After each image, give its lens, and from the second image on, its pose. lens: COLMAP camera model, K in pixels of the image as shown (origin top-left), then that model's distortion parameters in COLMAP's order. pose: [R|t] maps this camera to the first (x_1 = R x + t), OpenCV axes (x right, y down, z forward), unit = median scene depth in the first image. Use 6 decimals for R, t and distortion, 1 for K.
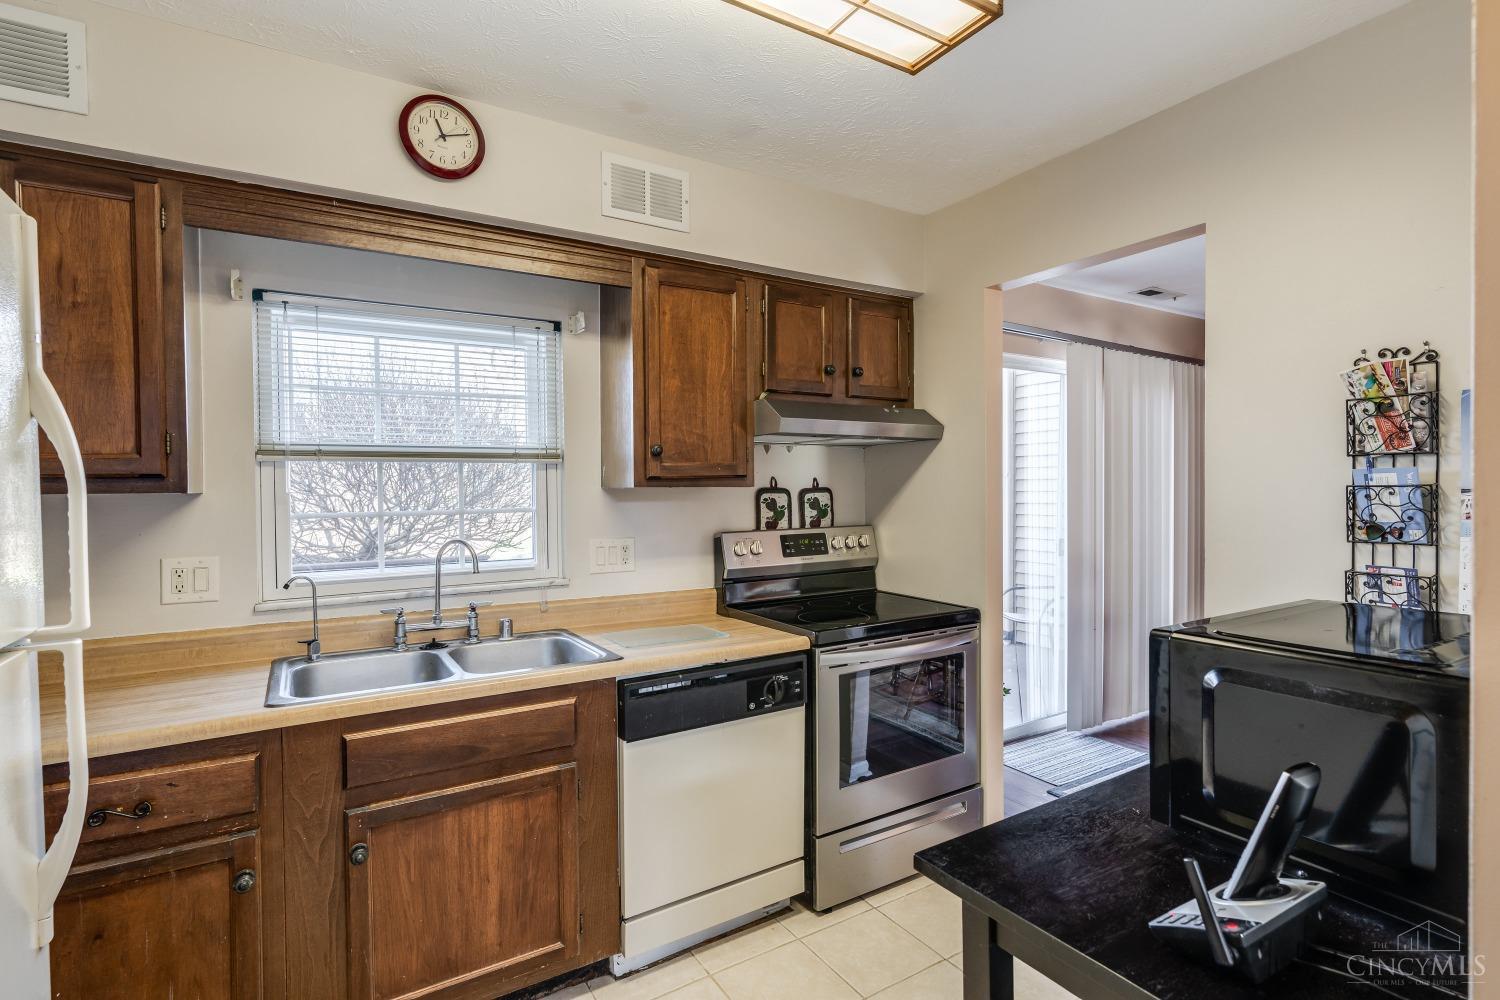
lens RADIAL K [[722.8, 0, 750.0], [0, 722.8, 500.0], [0, 0, 1]] dist [-0.005992, 0.006413]
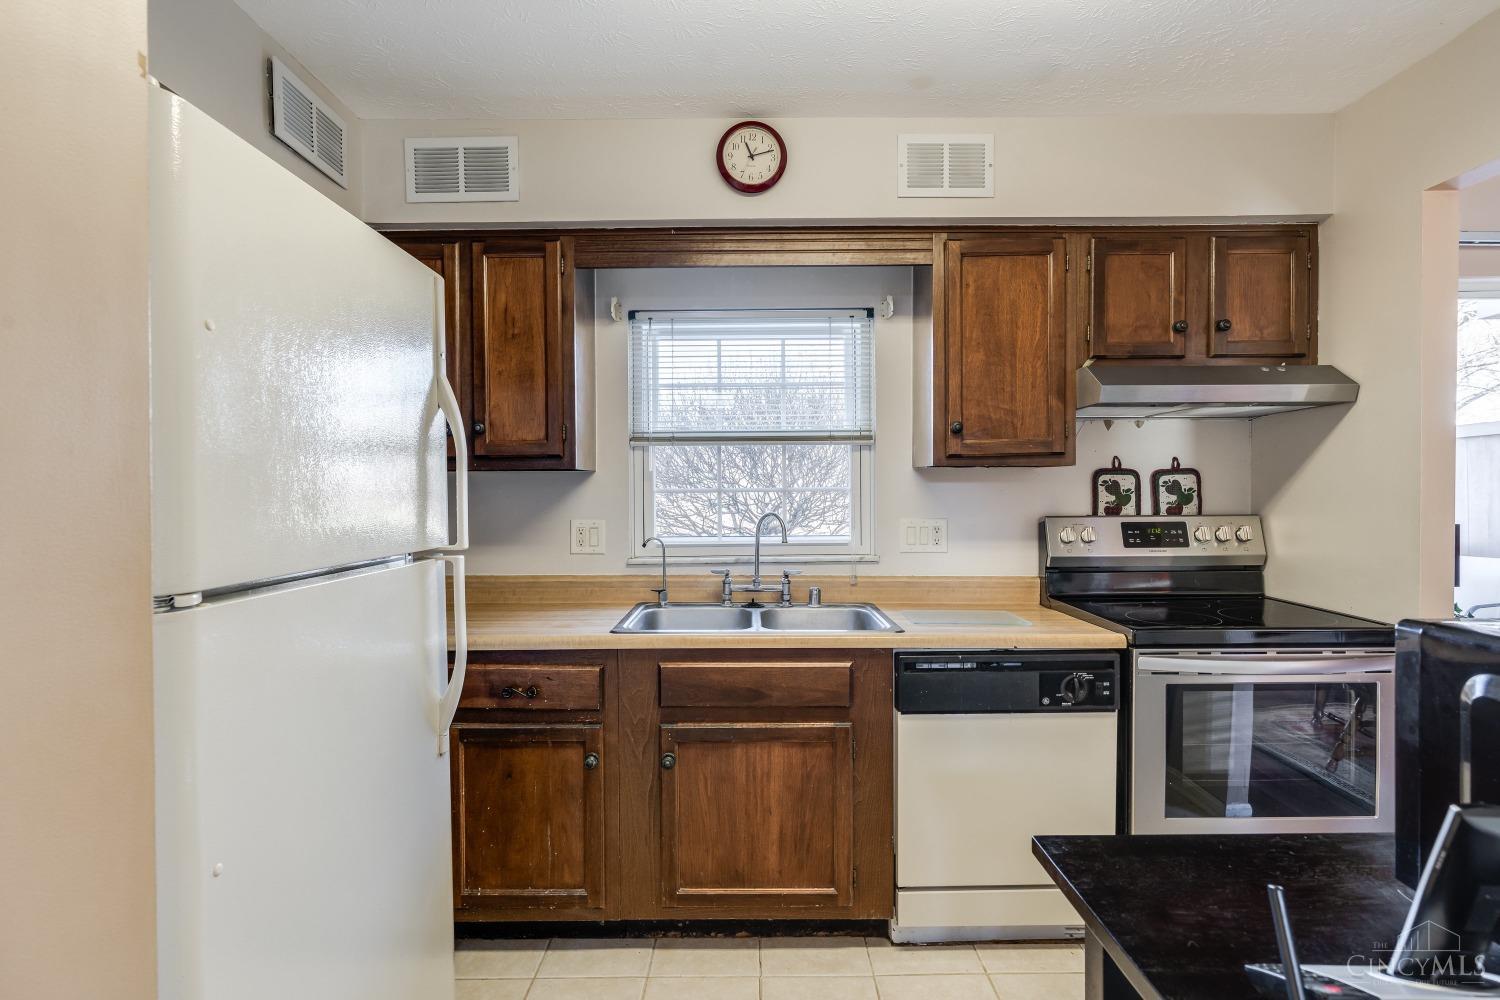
lens RADIAL K [[733.1, 0, 750.0], [0, 733.1, 500.0], [0, 0, 1]] dist [-0.001263, 0.000680]
pose [[0.851787, 0.014630, -0.523685, 0.166442], [-0.011599, 0.999892, 0.009069, 0.025561], [0.523761, -0.001650, 0.851864, 0.009946]]
